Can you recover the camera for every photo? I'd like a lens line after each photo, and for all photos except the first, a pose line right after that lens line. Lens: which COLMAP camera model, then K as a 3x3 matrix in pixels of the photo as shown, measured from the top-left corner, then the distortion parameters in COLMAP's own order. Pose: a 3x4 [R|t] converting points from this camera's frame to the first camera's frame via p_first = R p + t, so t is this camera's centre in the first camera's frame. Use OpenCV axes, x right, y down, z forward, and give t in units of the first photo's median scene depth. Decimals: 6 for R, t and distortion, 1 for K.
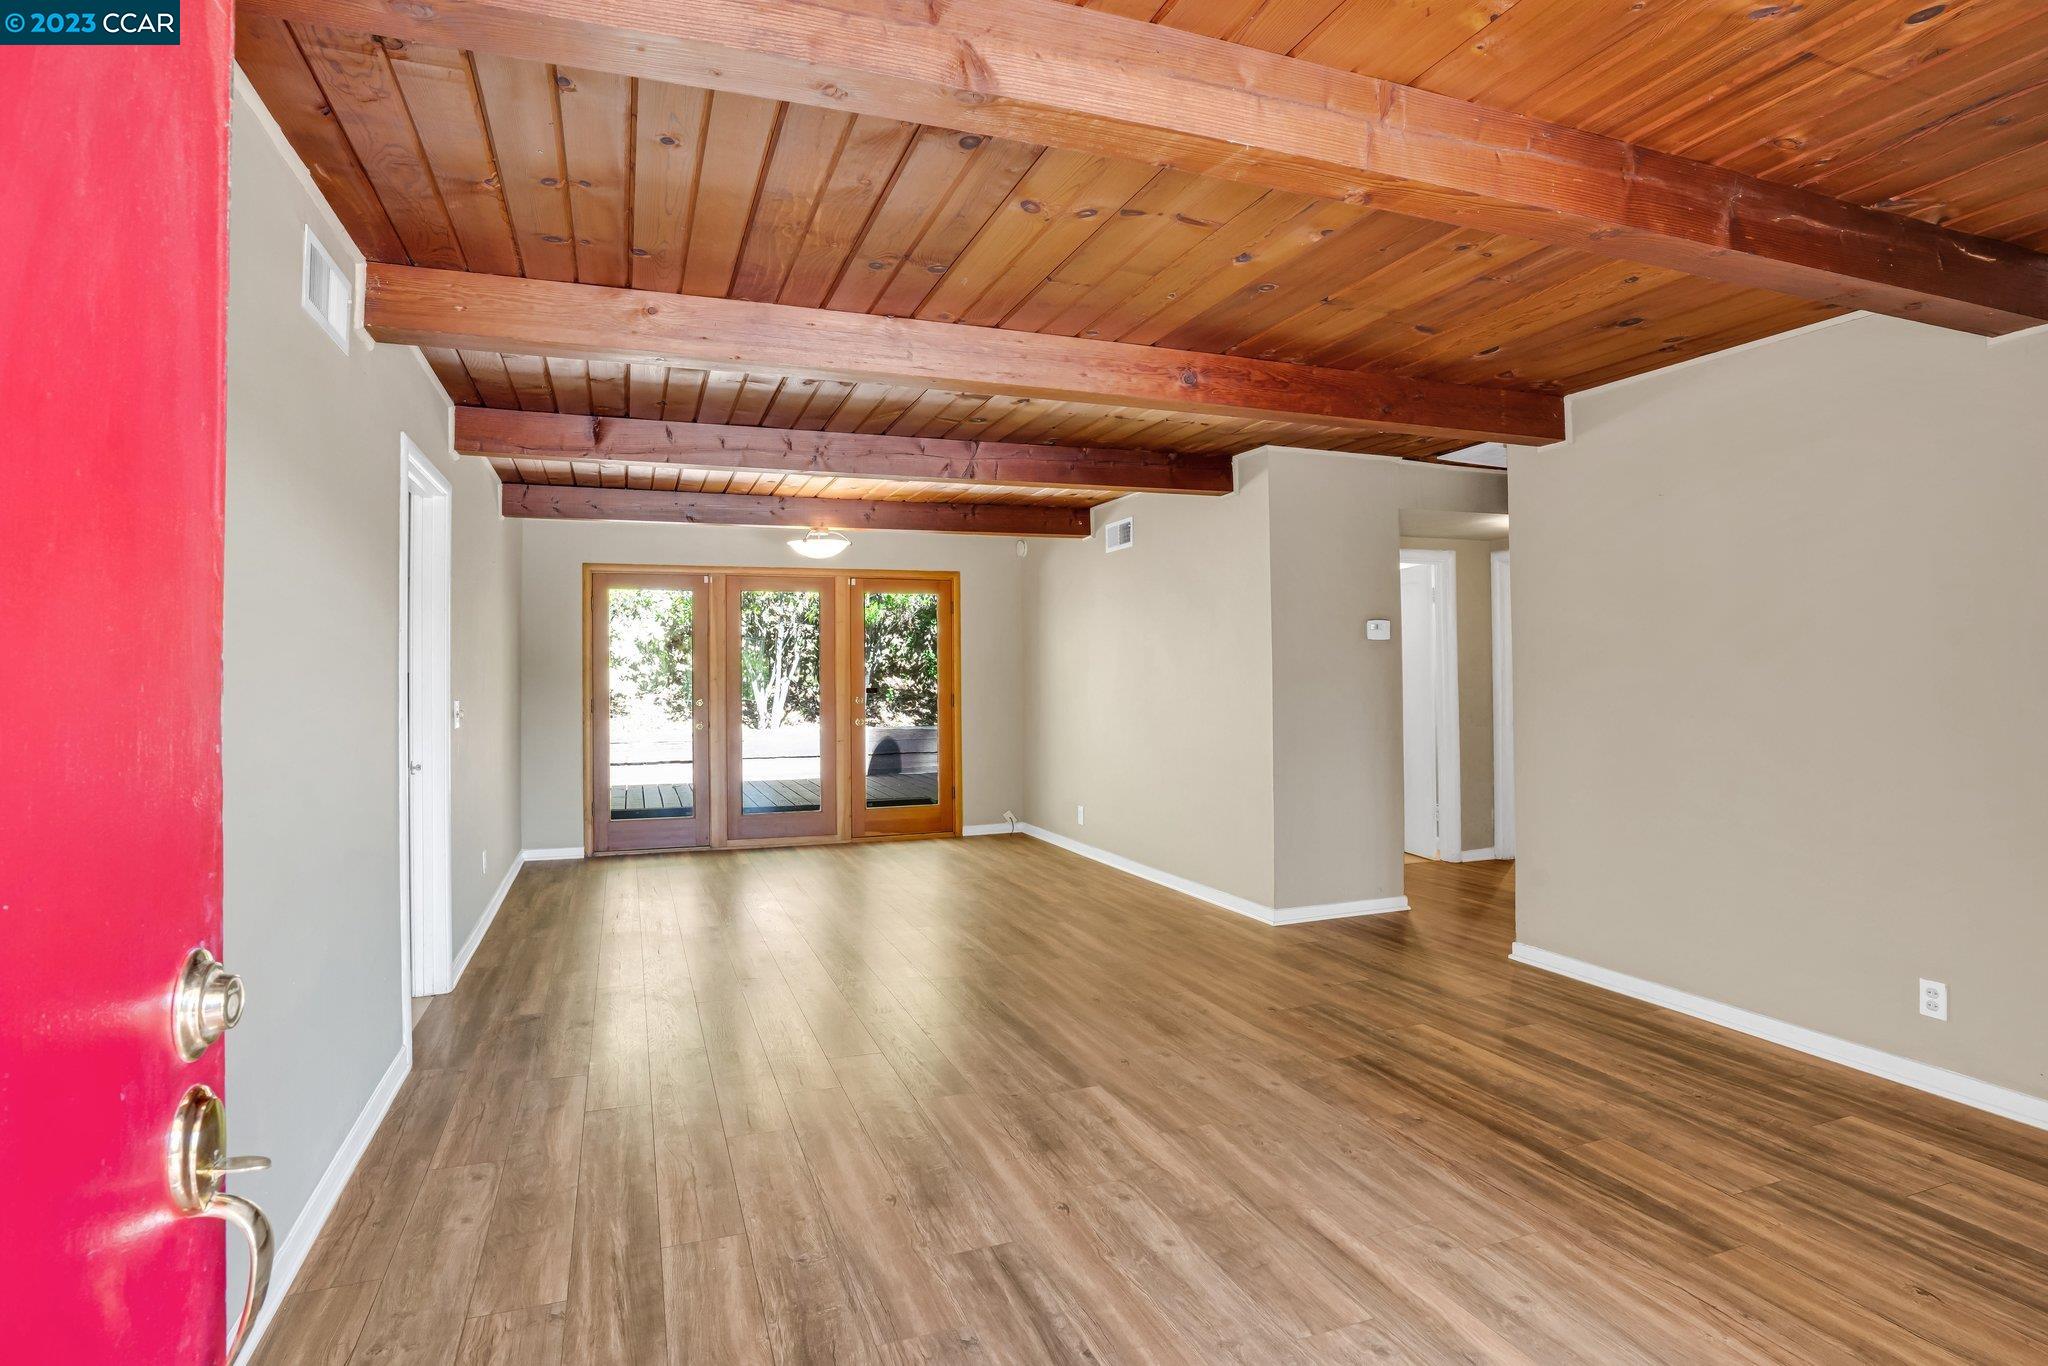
lens RADIAL K [[1051.7, 0, 1039.5], [0, 1051.7, 667.9], [0, 0, 1]] dist [-0.082380, 0.040462]
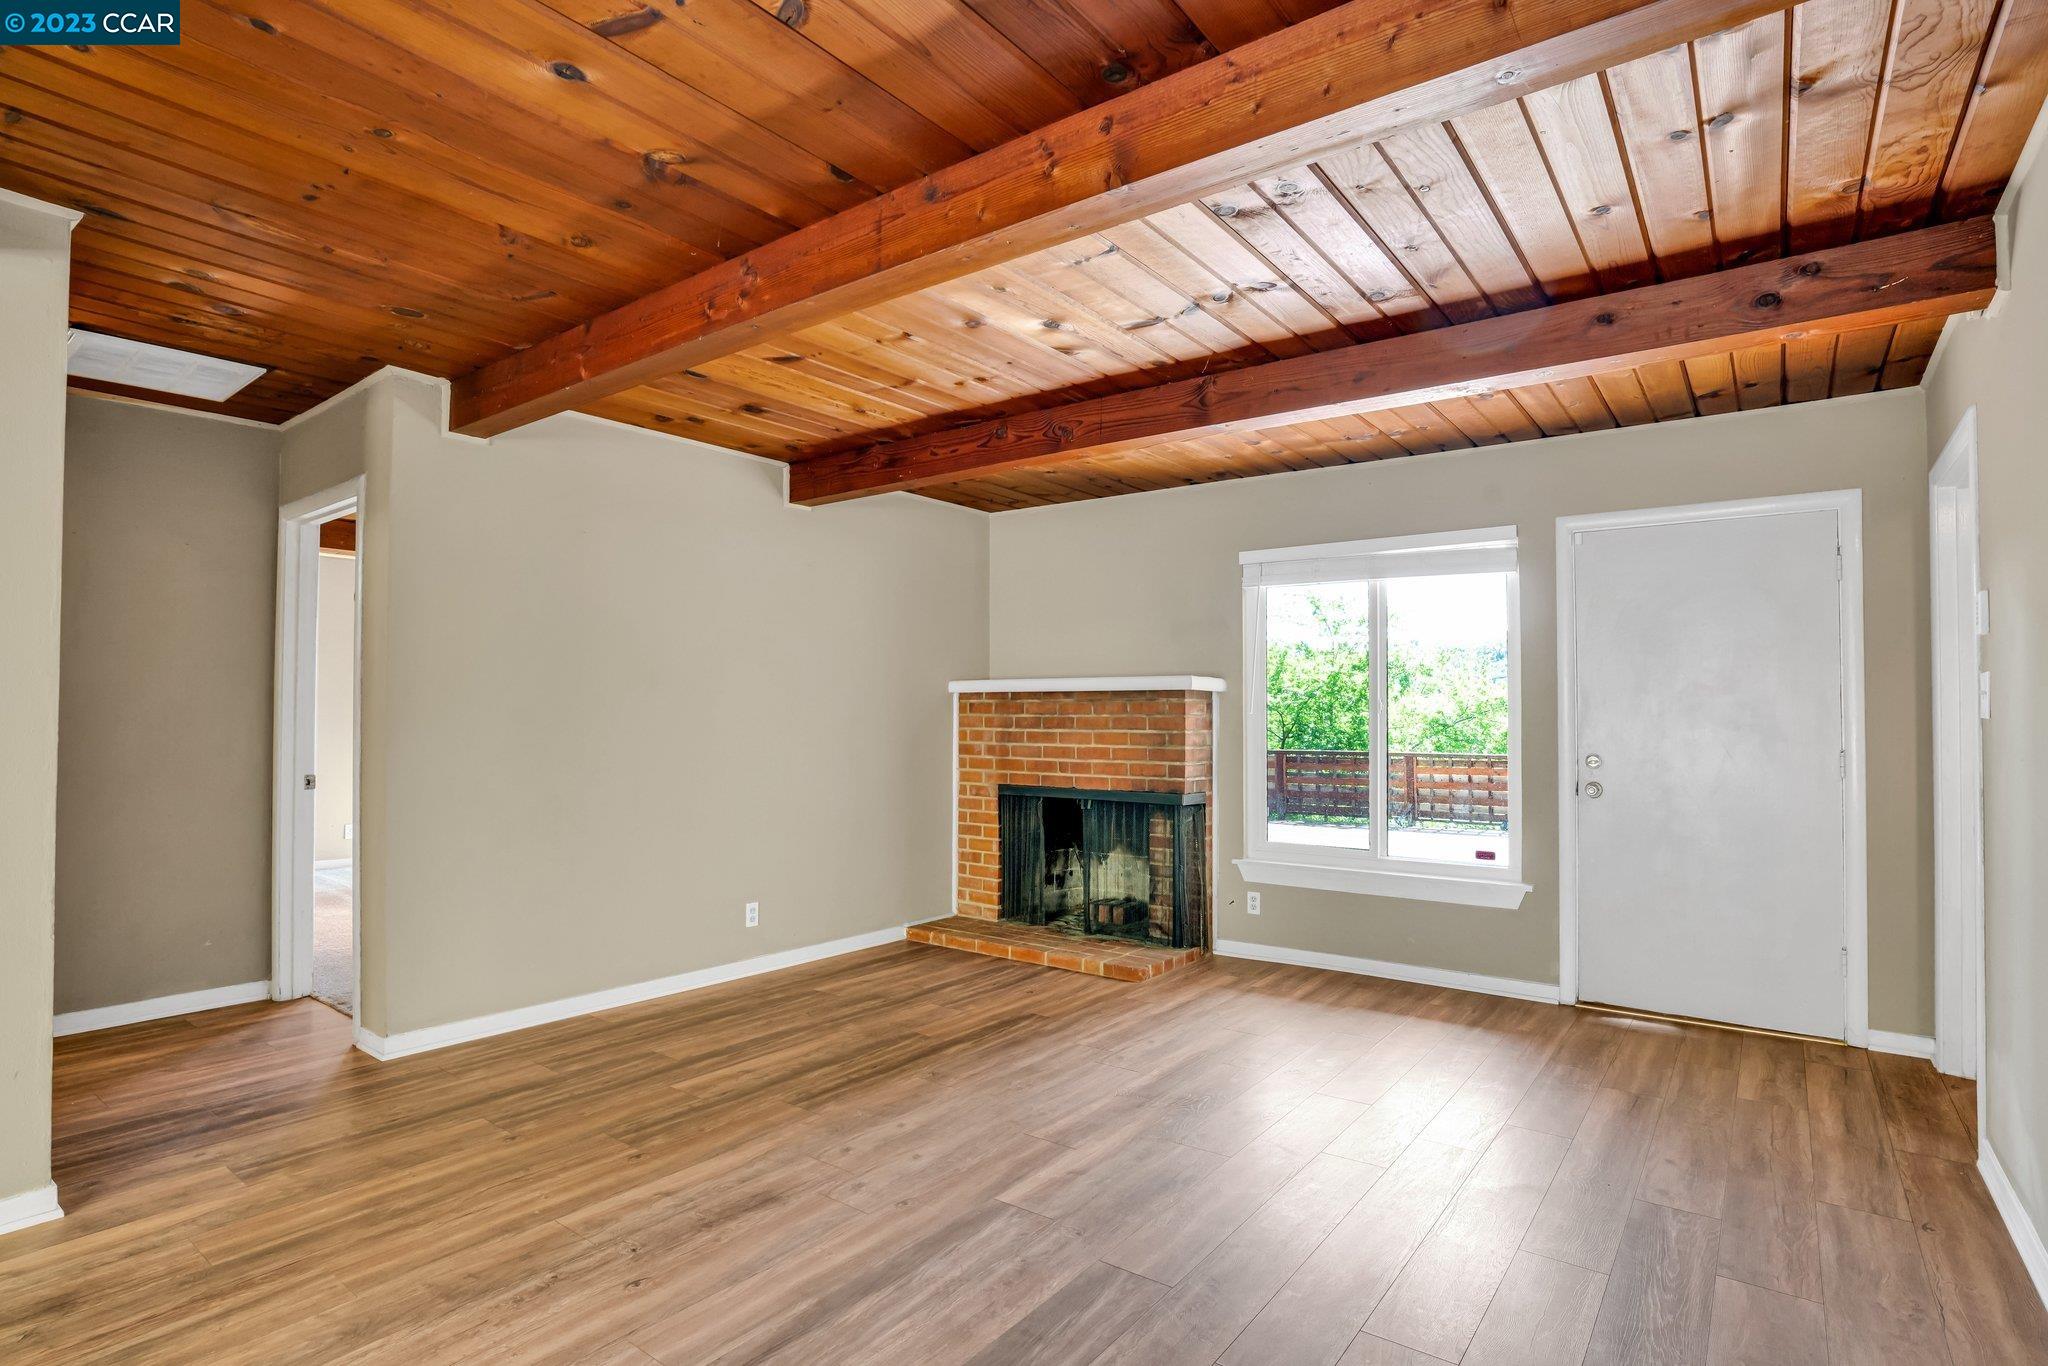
lens RADIAL K [[1041.5, 0, 1005.7], [0, 1041.5, 690.2], [0, 0, 1]] dist [-0.087548, 0.038672]
pose [[-0.515075, 0.025255, 0.856773, -0.461057], [-0.003261, 0.999501, -0.031423, 0.022752], [-0.857139, -0.018979, -0.514735, 1.016874]]
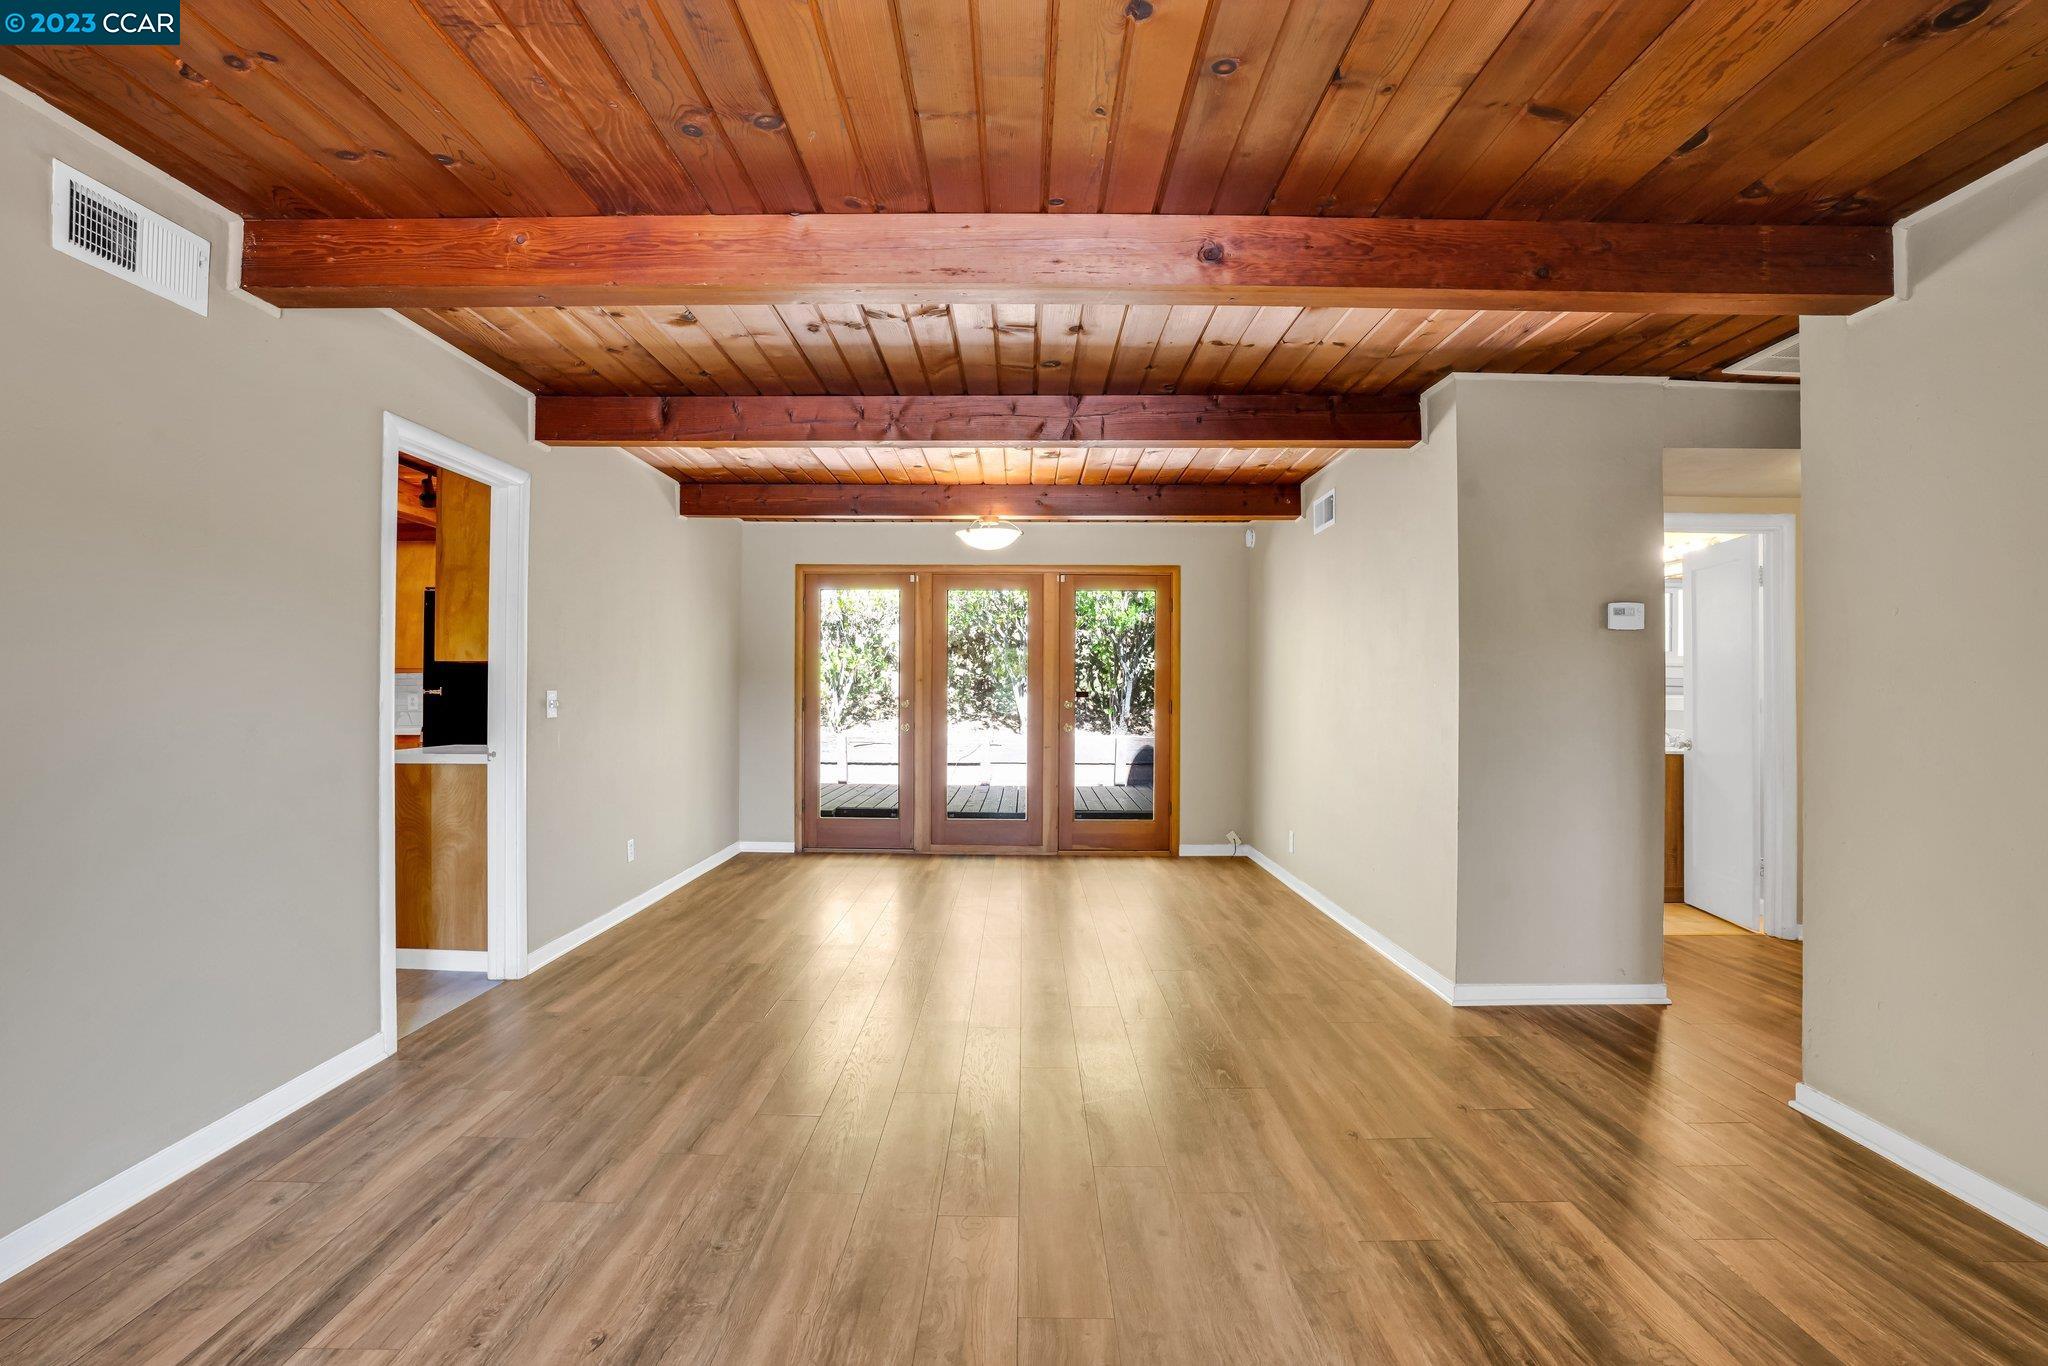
lens RADIAL K [[1015.9, 0, 1038.8], [0, 1015.9, 687.3], [0, 0, 1]] dist [-0.072306, 0.034652]
pose [[0.934506, 0.014349, -0.355659, 0.230383], [-0.012421, 0.999893, 0.007706, 0.015974], [0.355732, -0.002784, 0.934584, 0.251063]]
